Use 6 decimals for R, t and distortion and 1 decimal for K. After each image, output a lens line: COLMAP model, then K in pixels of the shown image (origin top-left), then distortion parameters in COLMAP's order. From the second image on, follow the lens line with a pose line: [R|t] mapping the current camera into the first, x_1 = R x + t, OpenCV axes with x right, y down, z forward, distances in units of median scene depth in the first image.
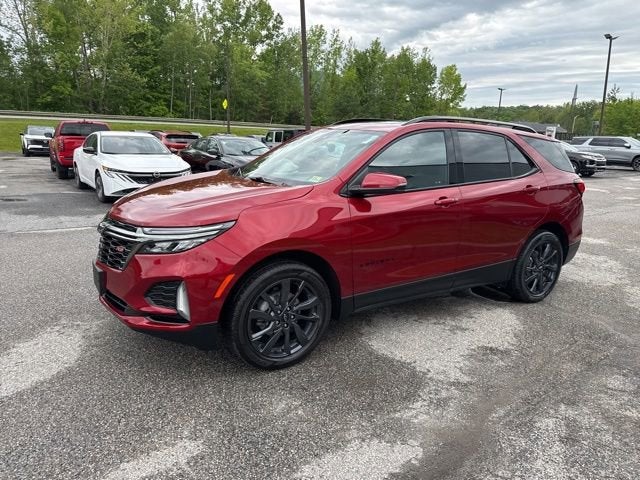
lens RADIAL K [[451.3, 0, 325.0], [0, 451.3, 234.8], [0, 0, 1]] dist [0.030072, -0.032167]
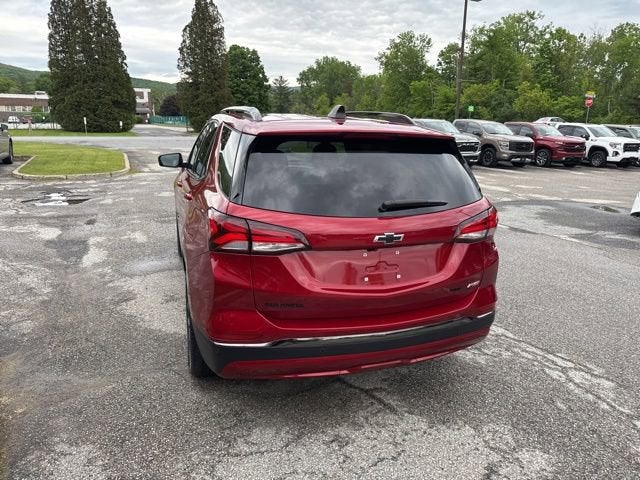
lens RADIAL K [[451.3, 0, 323.8], [0, 451.3, 238.5], [0, 0, 1]] dist [0.030072, -0.032167]
pose [[-0.237770, 0.189493, -0.952658, 1.239287], [-0.238232, 0.939451, 0.246326, -0.298979], [0.941653, 0.285523, -0.178230, 1.506503]]
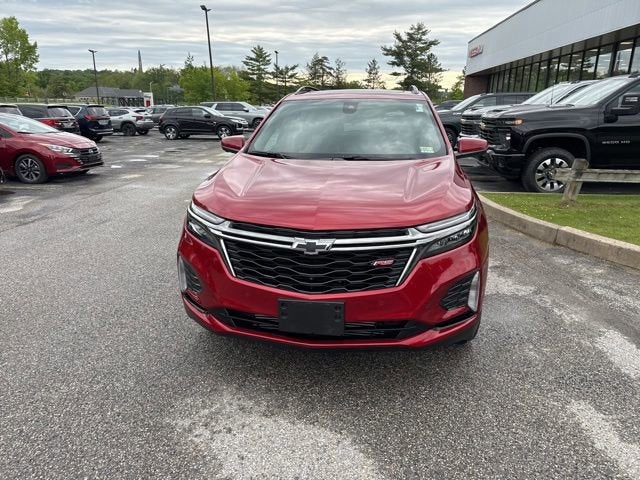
lens RADIAL K [[451.3, 0, 325.9], [0, 451.3, 240.5], [0, 0, 1]] dist [0.030072, -0.032167]
pose [[0.660595, -0.237419, 0.712212, -0.801158], [0.178439, 0.971145, 0.158229, -0.109808], [-0.729228, 0.022561, 0.683899, 0.412690]]
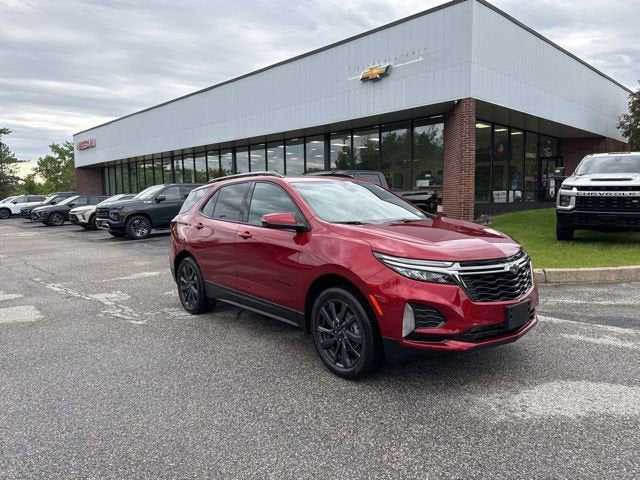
lens RADIAL K [[451.3, 0, 319.6], [0, 451.3, 236.4], [0, 0, 1]] dist [0.030072, -0.032167]
pose [[-0.121528, -0.114892, 0.985916, -1.237147], [0.228524, 0.963357, 0.140432, -0.286440], [-0.965923, 0.242372, -0.090820, 1.258205]]
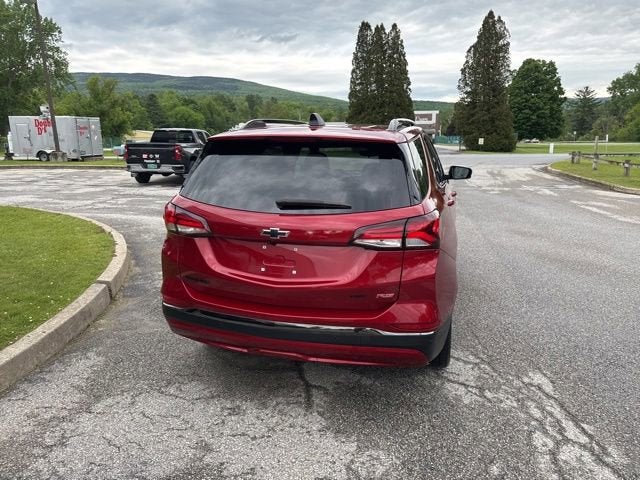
lens RADIAL K [[451.3, 0, 325.0], [0, 451.3, 239.2], [0, 0, 1]] dist [0.030072, -0.032167]
pose [[-0.744830, 0.099399, -0.659810, 1.023249], [-0.173637, 0.925901, 0.335497, -0.391249], [0.644266, 0.364455, -0.672379, 1.957662]]
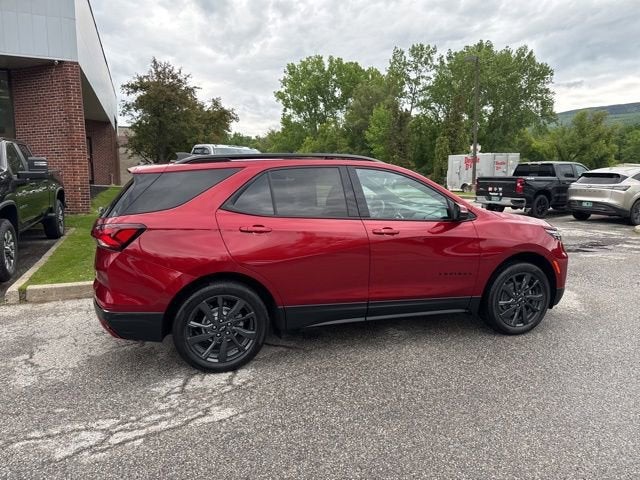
lens RADIAL K [[451.3, 0, 323.8], [0, 451.3, 241.4], [0, 0, 1]] dist [0.030072, -0.032167]
pose [[-0.966783, -0.076812, 0.243783, -0.117958], [0.015277, 0.934705, 0.355095, -0.510547], [-0.255140, 0.347024, -0.902484, 2.312599]]
